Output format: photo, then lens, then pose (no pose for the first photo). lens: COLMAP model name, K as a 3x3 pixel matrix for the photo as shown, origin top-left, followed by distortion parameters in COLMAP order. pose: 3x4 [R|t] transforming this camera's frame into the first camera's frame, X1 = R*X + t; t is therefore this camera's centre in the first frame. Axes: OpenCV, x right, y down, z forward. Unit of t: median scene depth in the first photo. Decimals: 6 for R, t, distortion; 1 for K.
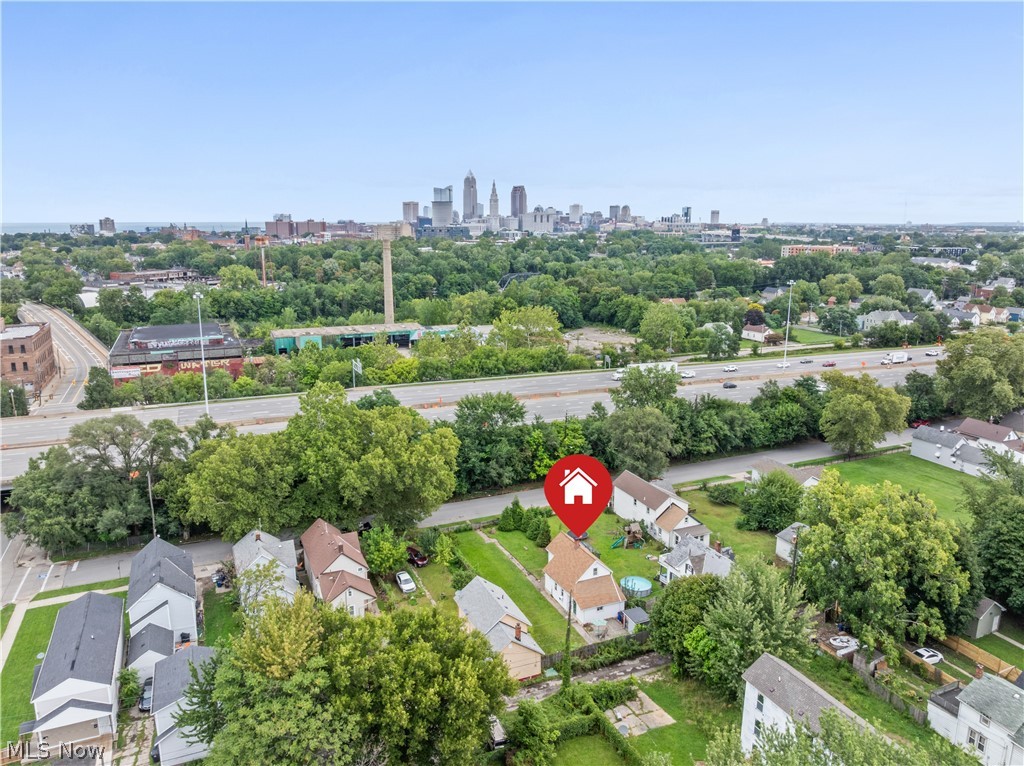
lens RADIAL K [[724.6, 0, 512.5], [0, 724.6, 383.1], [0, 0, 1]] dist [-0.029028, -0.001969]
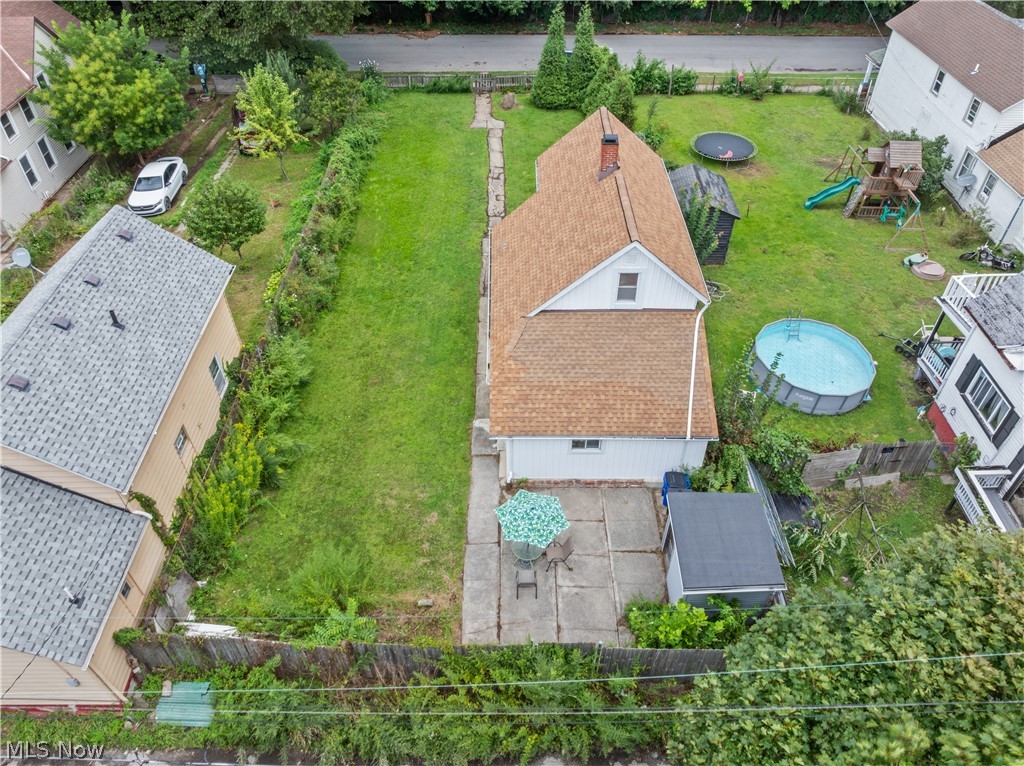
lens RADIAL K [[724.6, 0, 510.8], [0, 724.6, 381.7], [0, 0, 1]] dist [-0.029028, -0.001969]
pose [[0.919550, 0.268765, -0.286692, 0.131758], [-0.091349, 0.855757, 0.509250, 0.145874], [0.382207, -0.442092, 0.811463, 0.664970]]
